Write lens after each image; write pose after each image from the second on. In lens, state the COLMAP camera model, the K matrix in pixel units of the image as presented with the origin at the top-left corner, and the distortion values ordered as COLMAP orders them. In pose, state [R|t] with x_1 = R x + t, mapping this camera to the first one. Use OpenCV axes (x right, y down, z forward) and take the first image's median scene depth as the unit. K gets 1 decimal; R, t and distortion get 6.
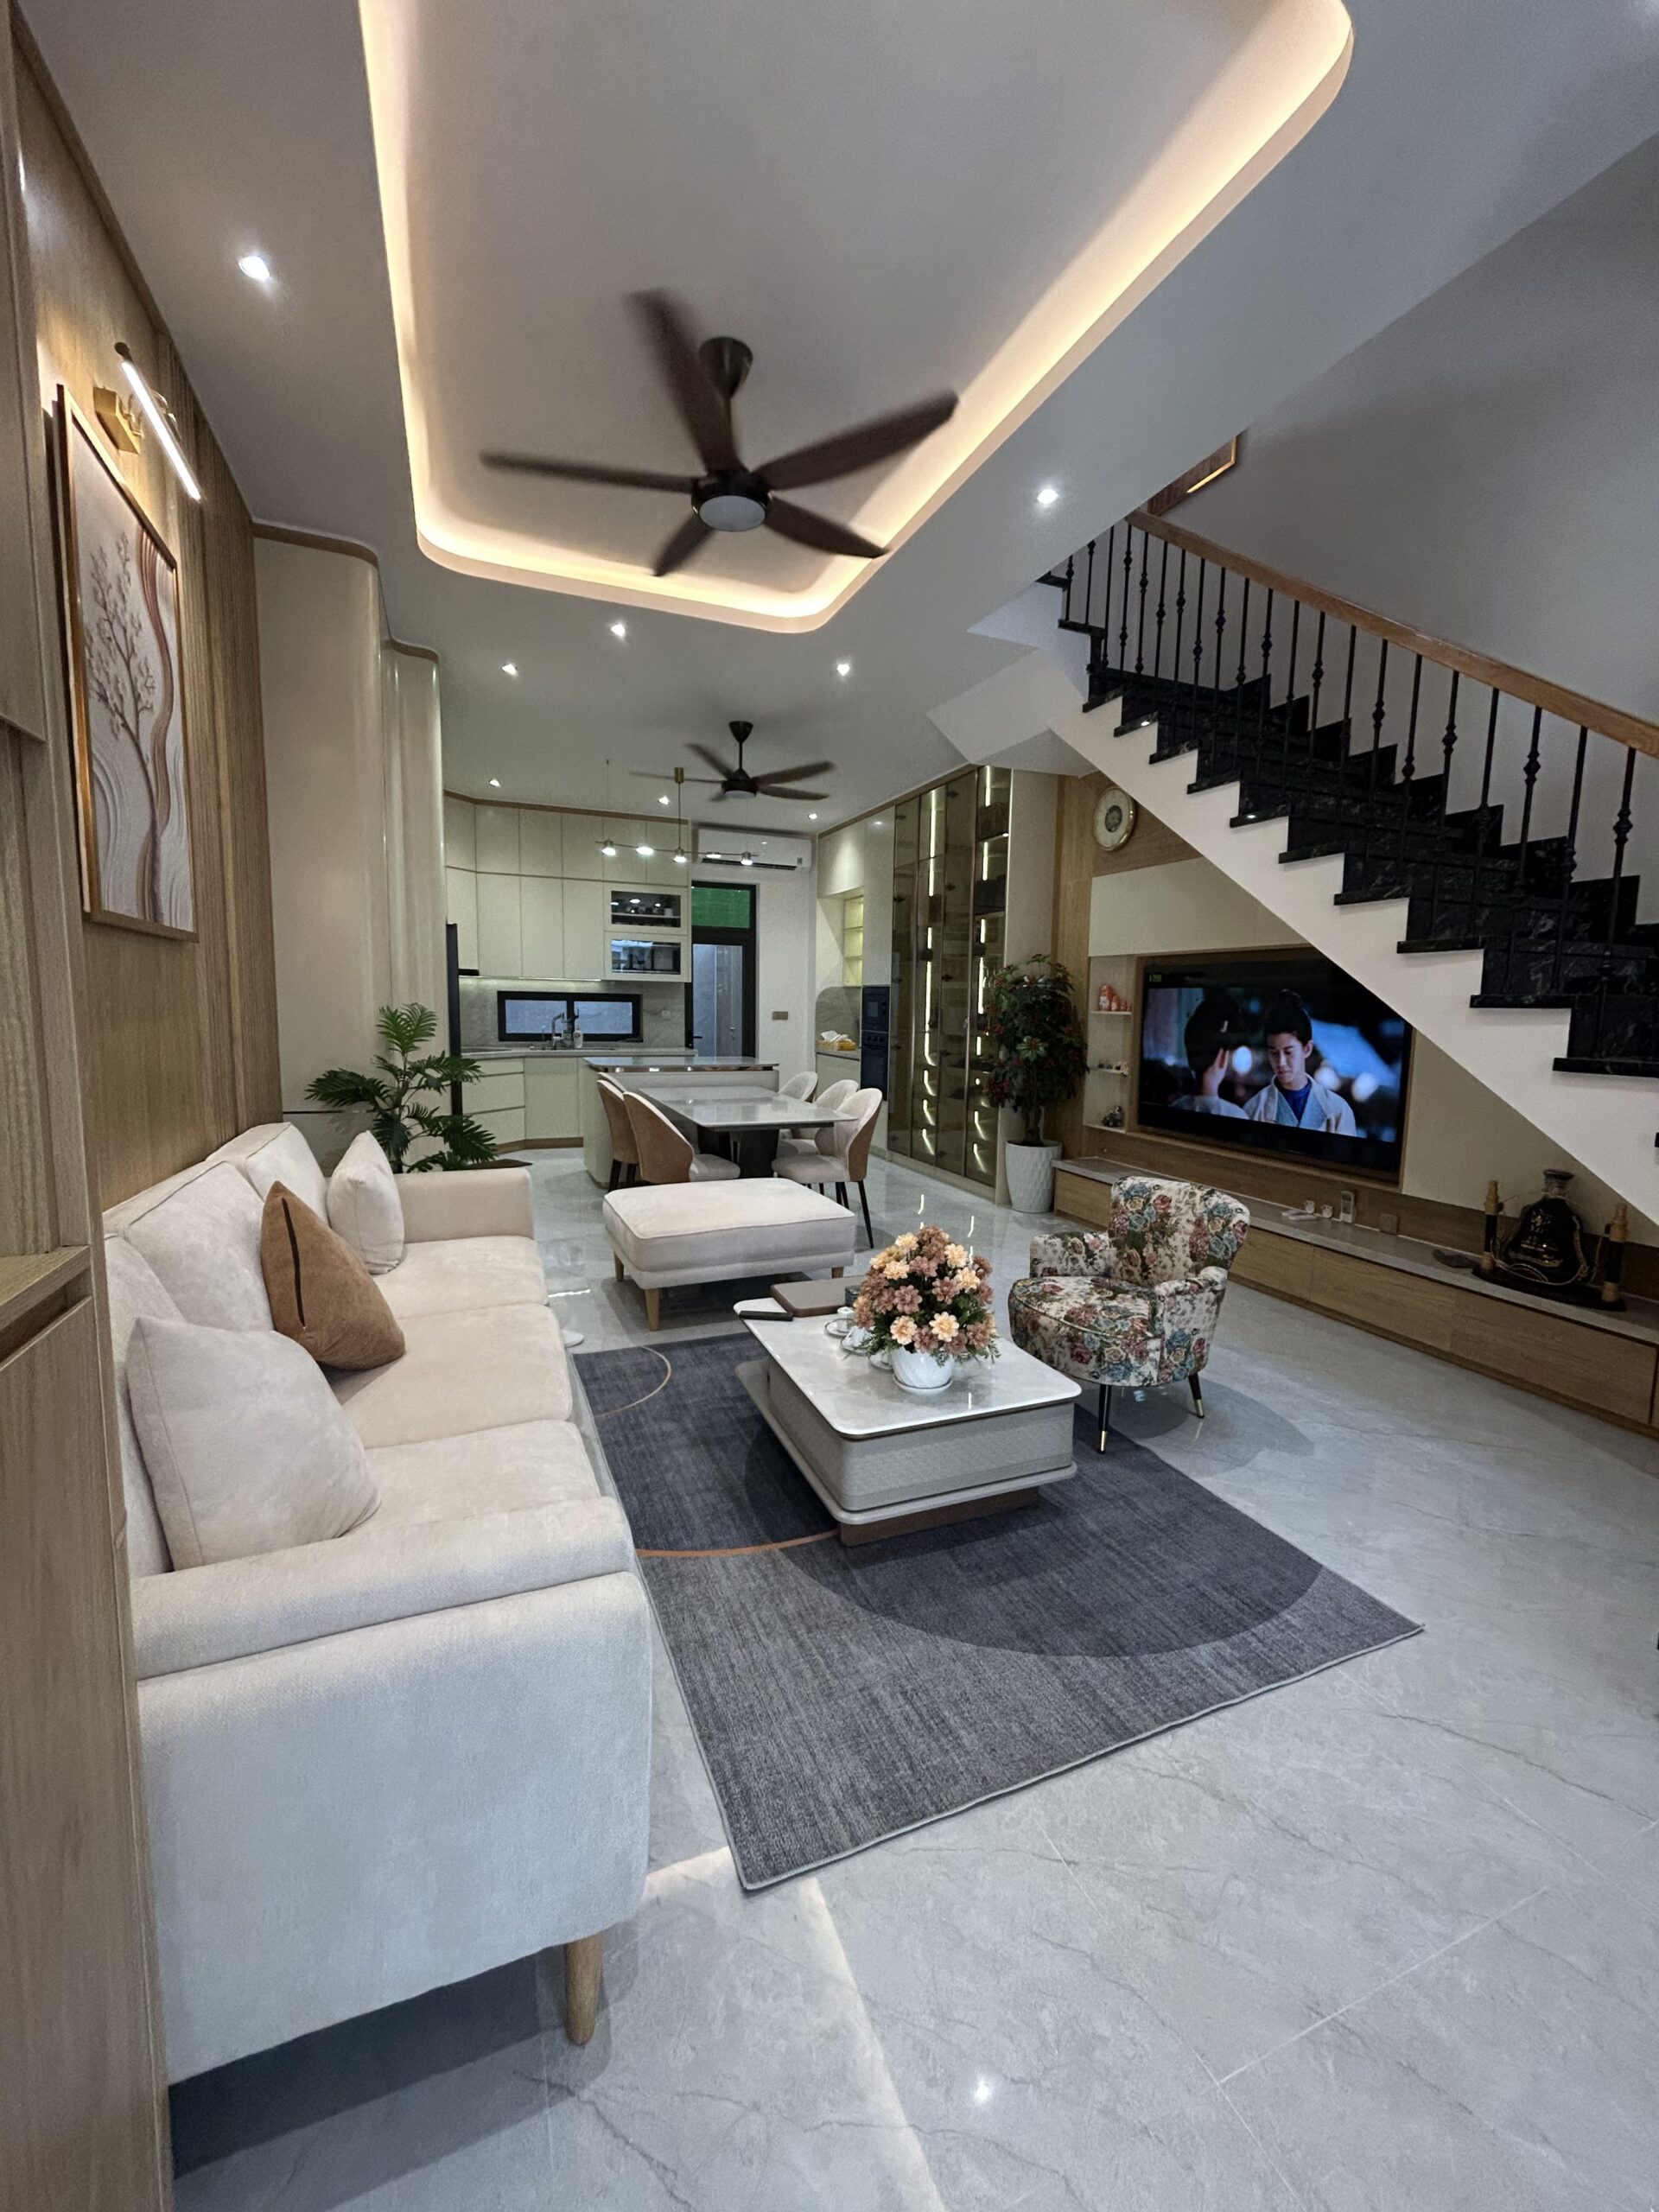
lens RADIAL K [[890.4, 0, 829.5], [0, 890.4, 1106.0], [0, 0, 1]] dist [-0.010292, -0.000088]
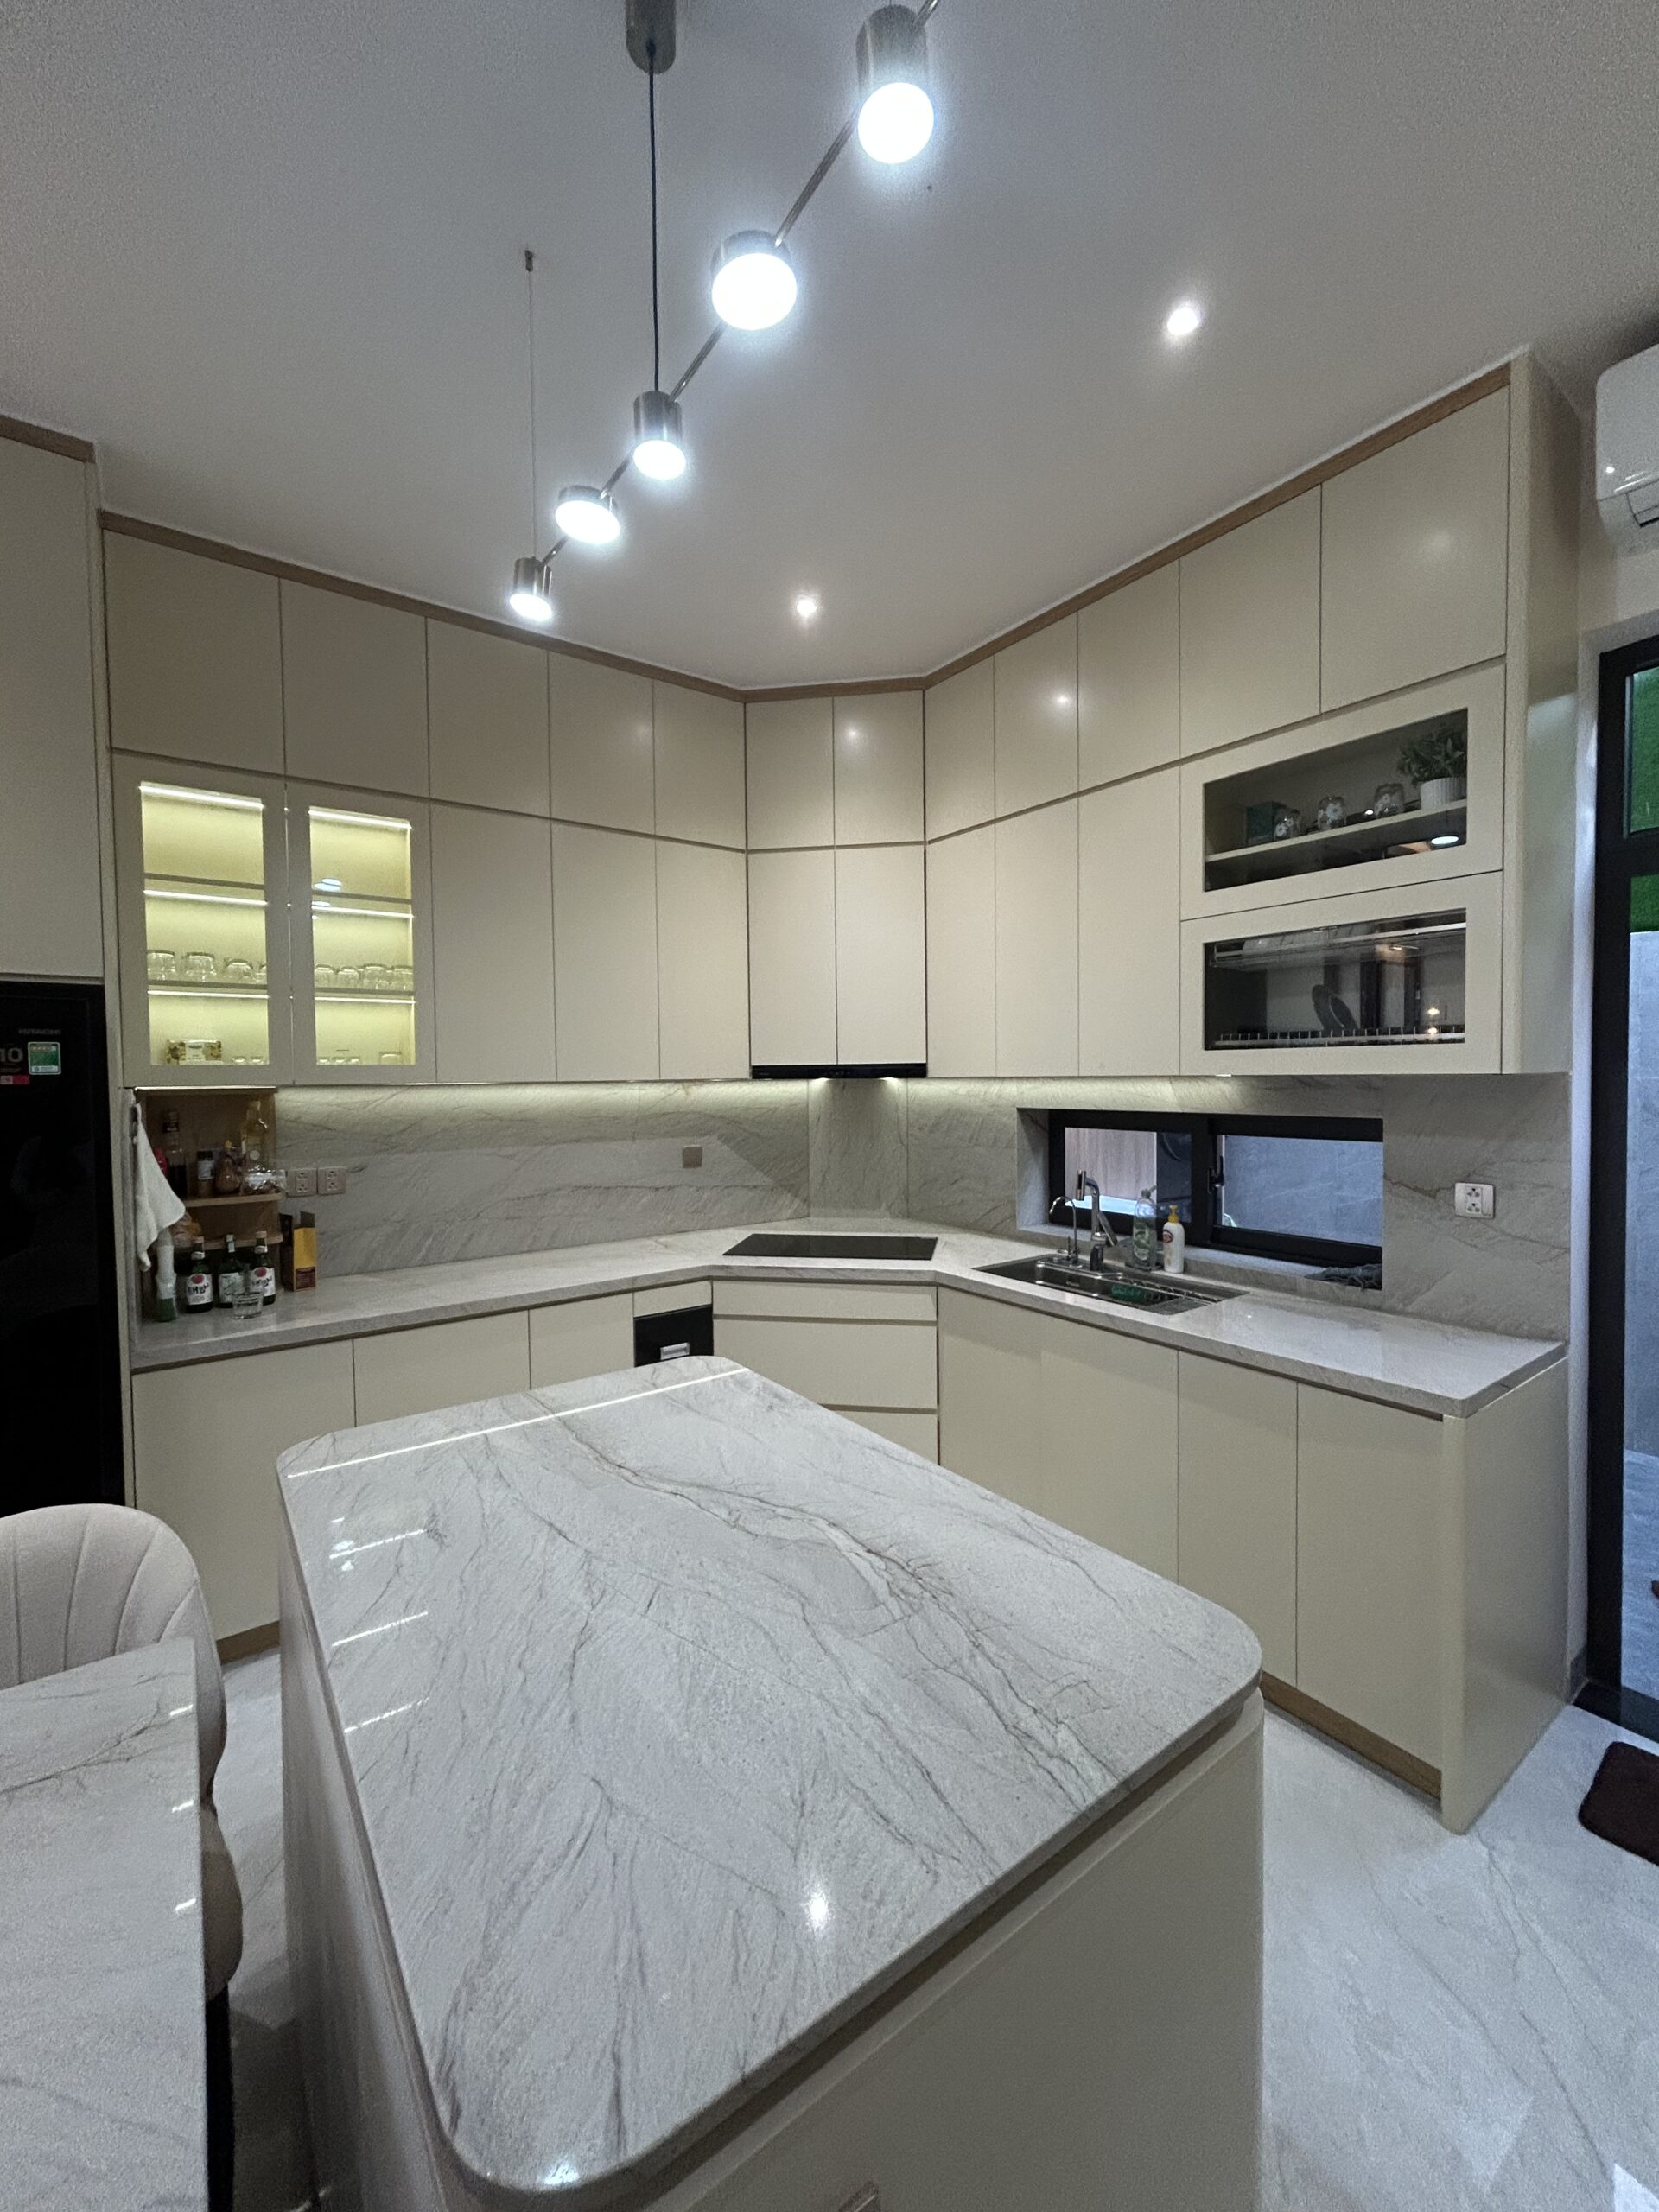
lens RADIAL K [[890.4, 0, 829.5], [0, 890.4, 1106.0], [0, 0, 1]] dist [-0.010292, -0.000088]
pose [[0.243752, 0.006367, -0.969817, 0.017168], [-0.095852, 0.995241, -0.017557, -0.111071], [0.965089, 0.097239, 0.243202, 0.786679]]
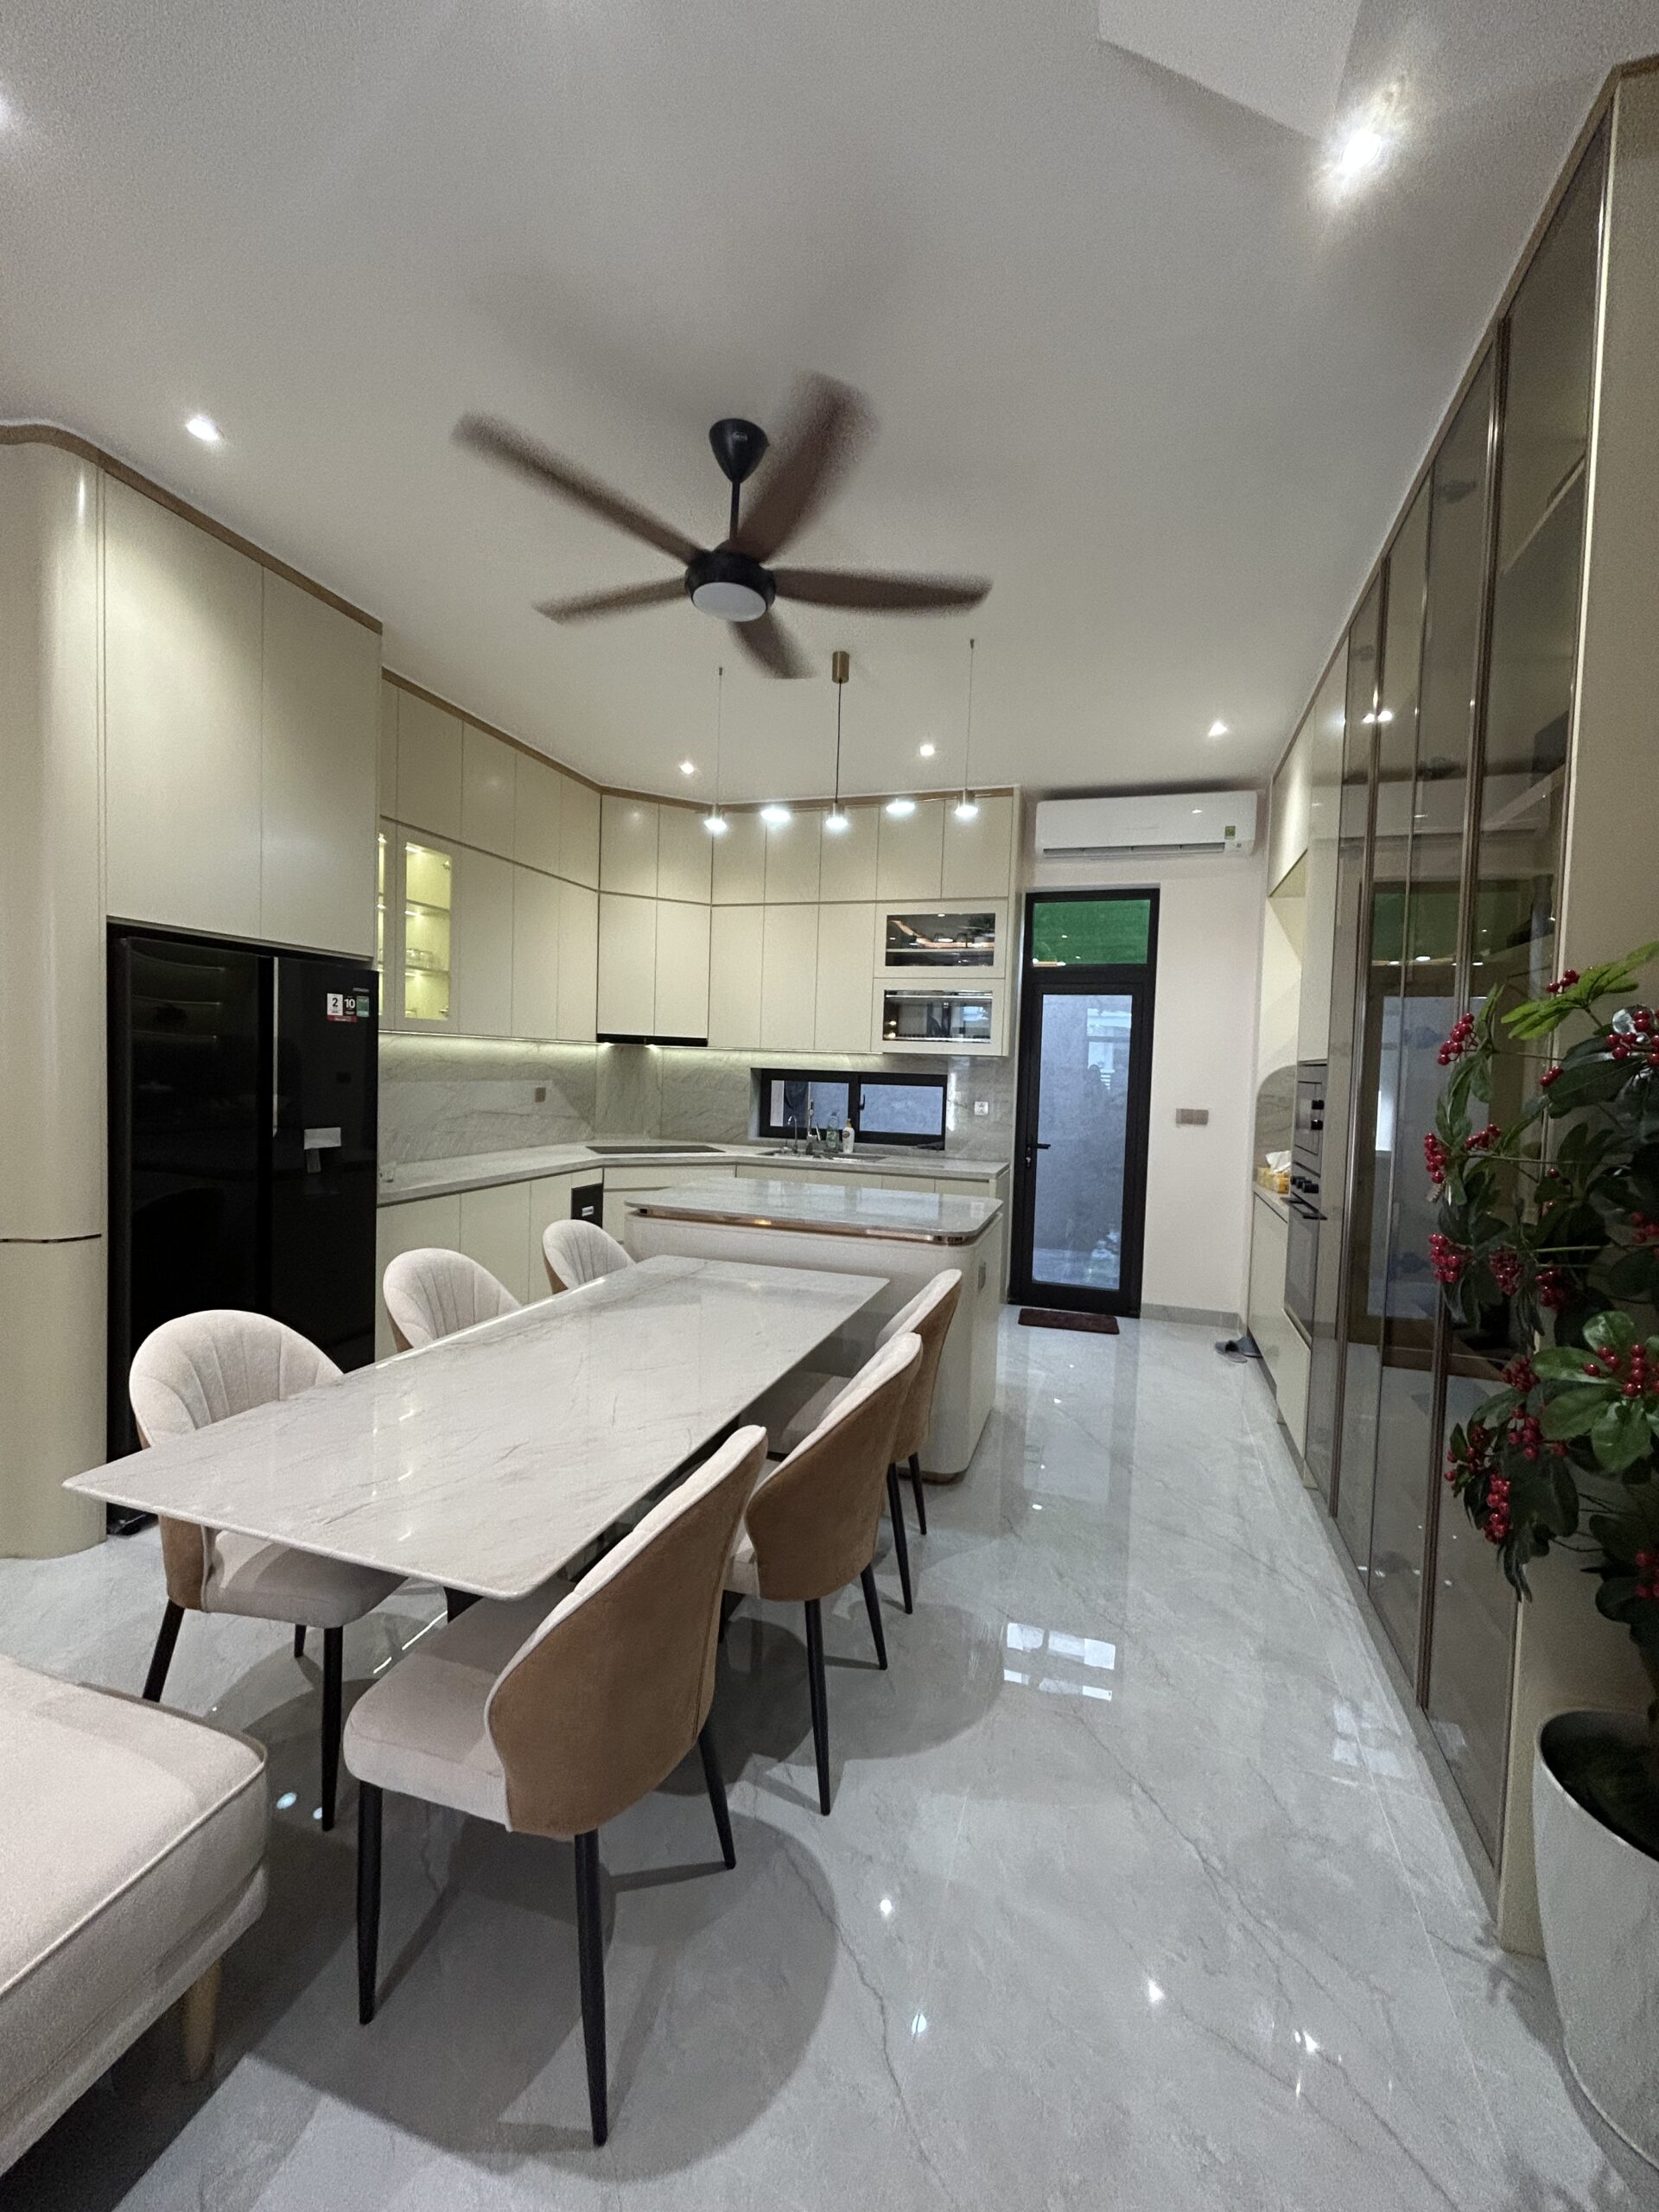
lens RADIAL K [[890.4, 0, 829.5], [0, 890.4, 1106.0], [0, 0, 1]] dist [-0.010292, -0.000088]
pose [[0.758217, 0.035204, -0.651052, 0.143835], [-0.093388, 0.994109, -0.055006, -0.062532], [0.645280, 0.102506, 0.757038, 0.480429]]
